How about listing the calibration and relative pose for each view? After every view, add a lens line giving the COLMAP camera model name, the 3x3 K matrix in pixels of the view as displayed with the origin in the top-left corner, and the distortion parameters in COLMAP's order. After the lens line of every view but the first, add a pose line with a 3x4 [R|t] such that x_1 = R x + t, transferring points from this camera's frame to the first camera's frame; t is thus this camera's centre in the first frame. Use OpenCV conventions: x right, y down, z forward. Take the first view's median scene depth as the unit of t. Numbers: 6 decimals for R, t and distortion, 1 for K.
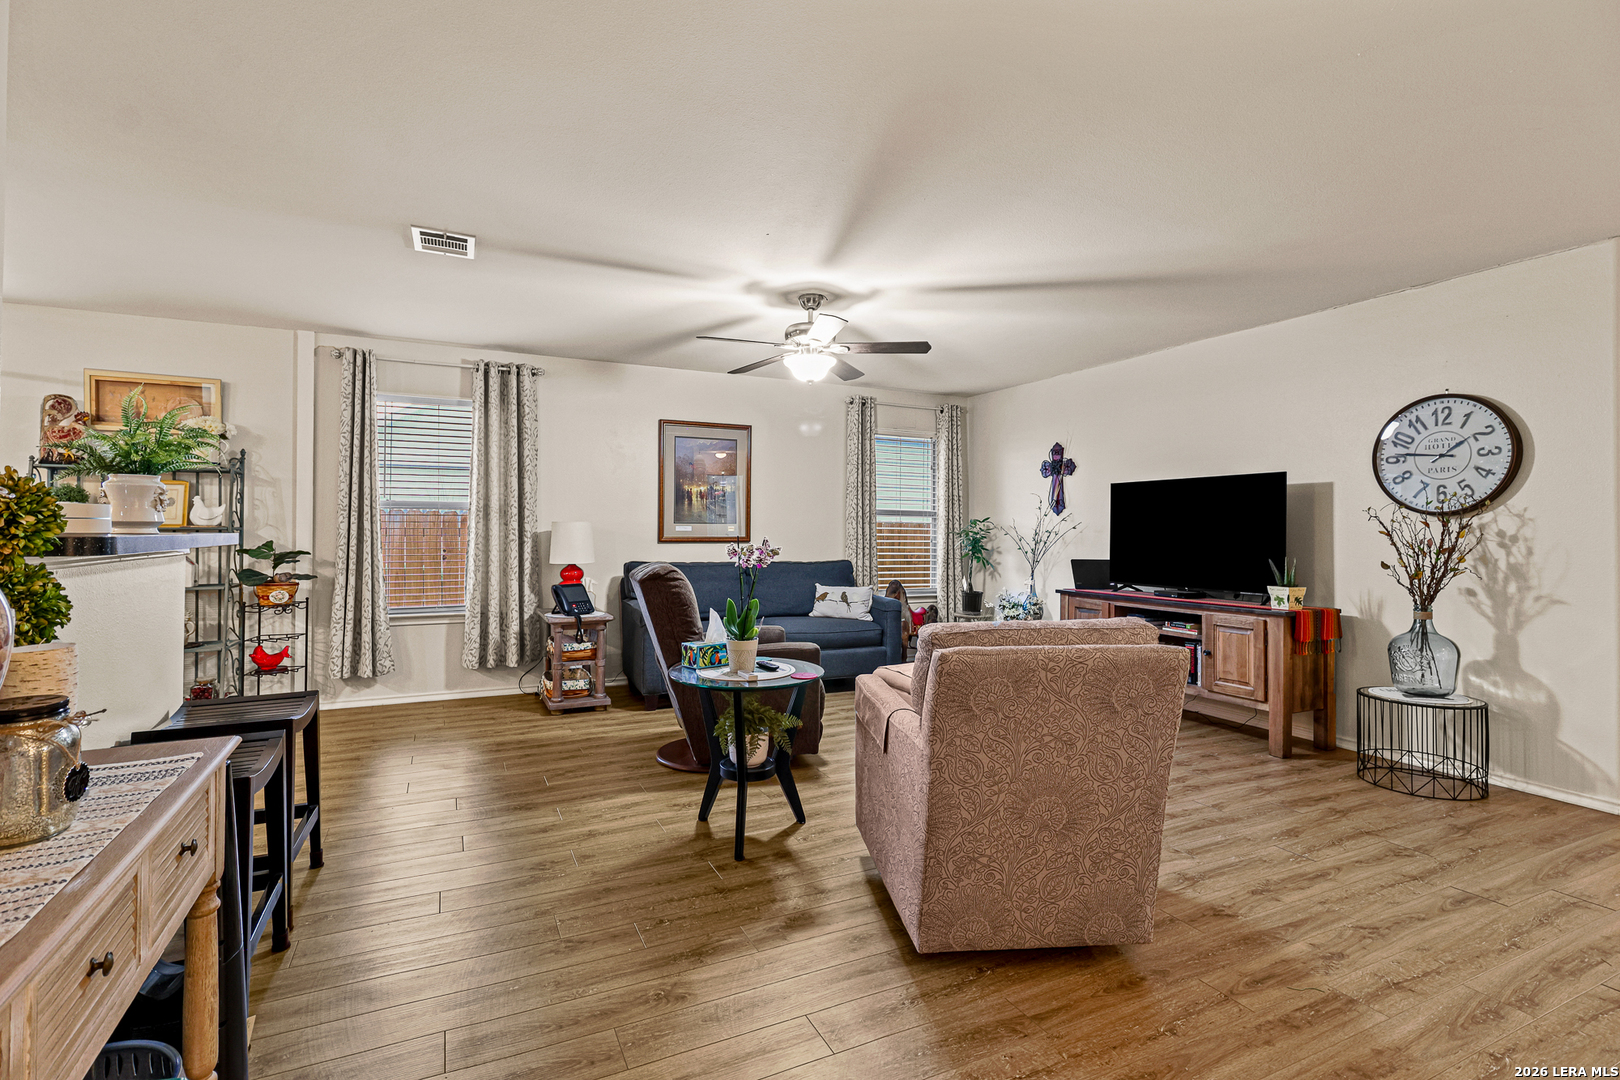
lens RADIAL K [[769.0, 0, 808.4], [0, 769.0, 532.1], [0, 0, 1]] dist [0.000069, 0.000058]
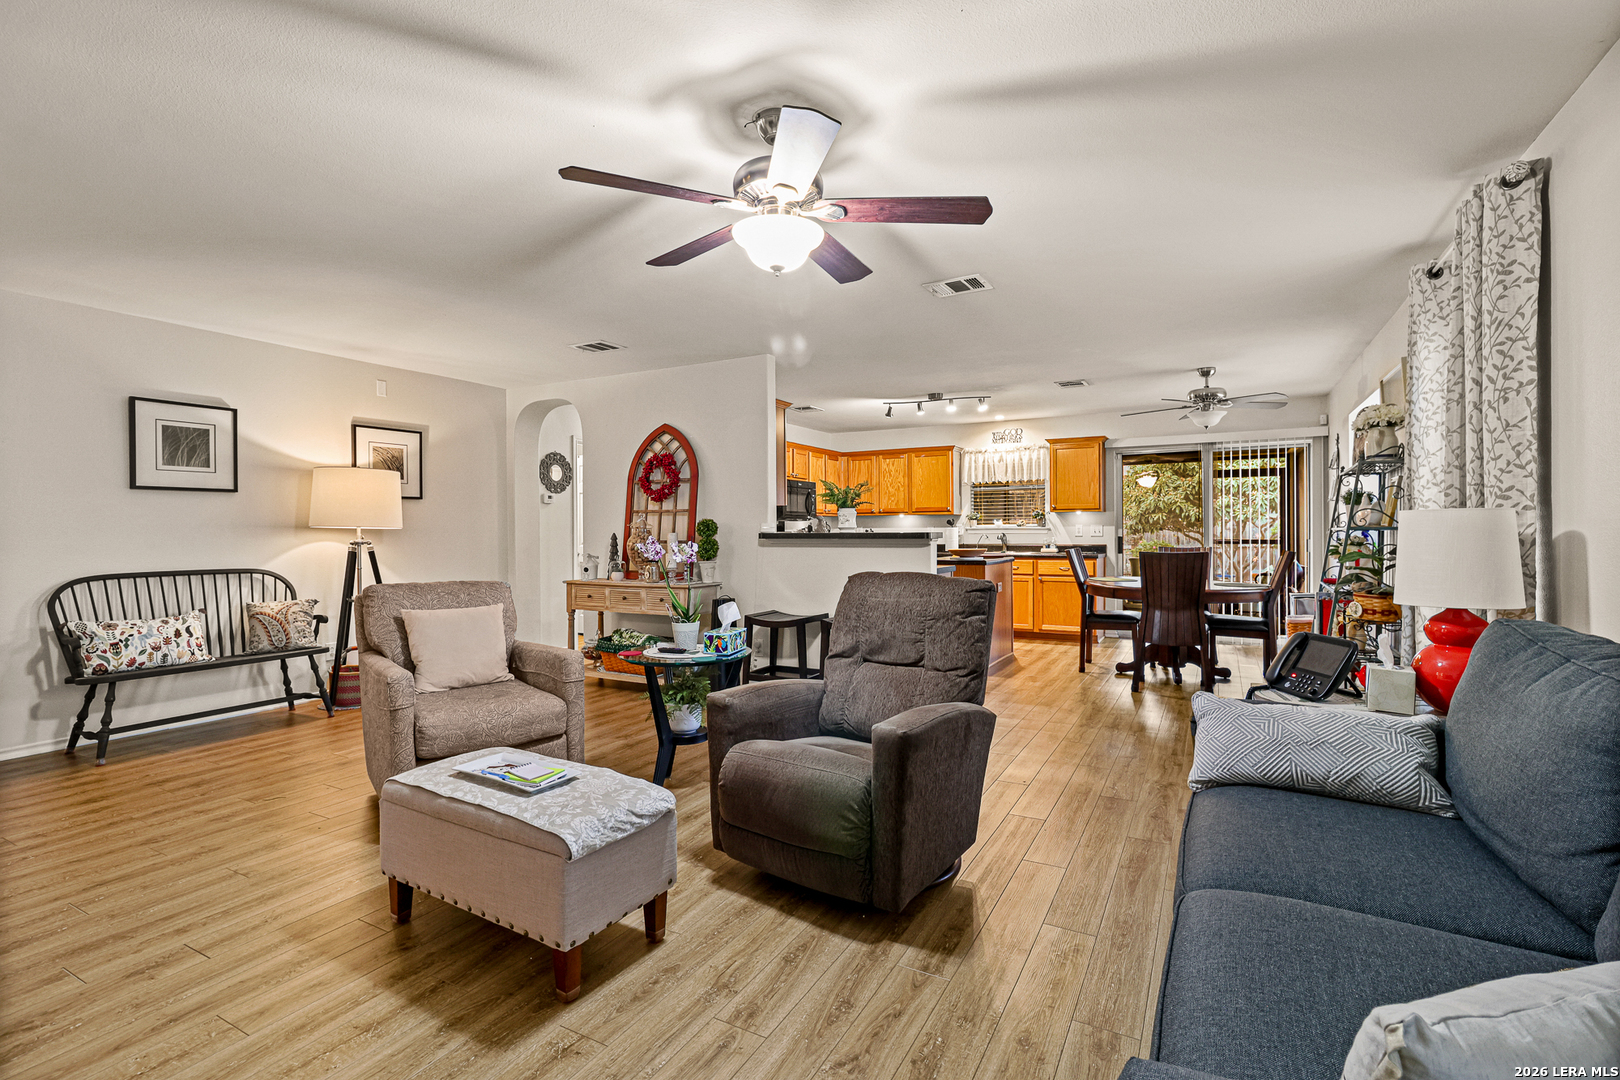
lens RADIAL K [[769.0, 0, 814.4], [0, 769.0, 540.6], [0, 0, 1]] dist [0.000069, 0.000058]
pose [[-0.811582, 0.007153, -0.584195, 0.484772], [0.003436, 0.999966, 0.007471, 0.002609], [0.584229, 0.004056, -0.811579, 2.276206]]
